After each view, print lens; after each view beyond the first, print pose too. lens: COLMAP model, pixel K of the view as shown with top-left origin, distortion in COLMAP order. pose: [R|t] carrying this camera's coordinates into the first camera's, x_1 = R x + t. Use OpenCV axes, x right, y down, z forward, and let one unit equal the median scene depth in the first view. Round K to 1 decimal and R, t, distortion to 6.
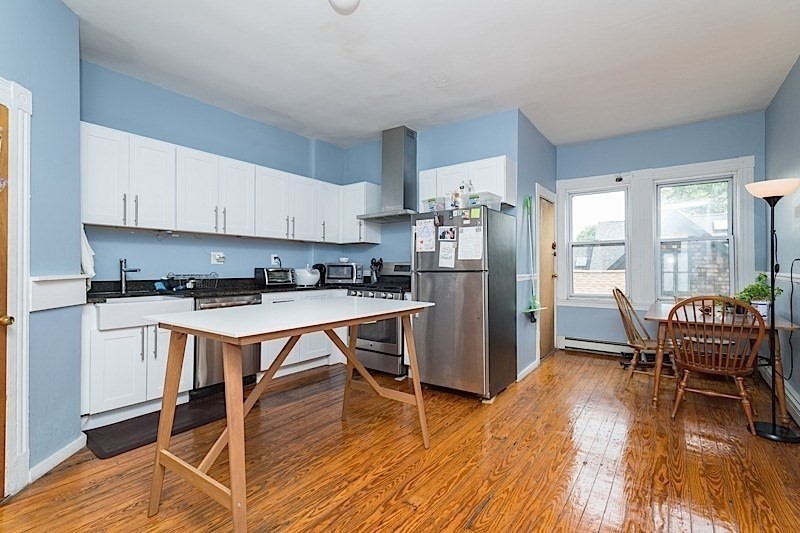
lens RADIAL K [[380.8, 0, 399.5], [0, 380.8, 255.8], [0, 0, 1]] dist [-0.001069, -0.000199]
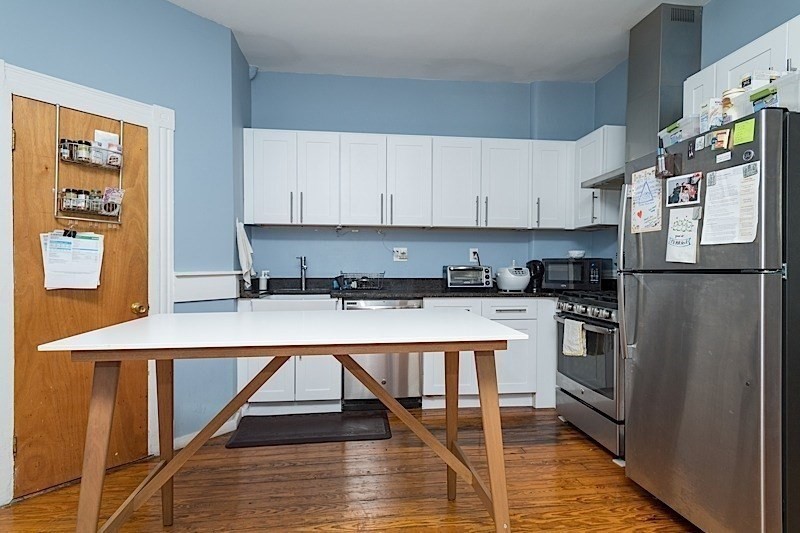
lens RADIAL K [[437.0, 0, 400.0], [0, 437.0, 266.5], [0, 0, 1]] dist [0.011254, 0.000464]
pose [[0.674501, -0.000810, -0.738274, 0.287530], [0.021367, 0.999602, 0.018424, 0.017440], [0.737965, -0.028202, 0.674249, 0.372067]]
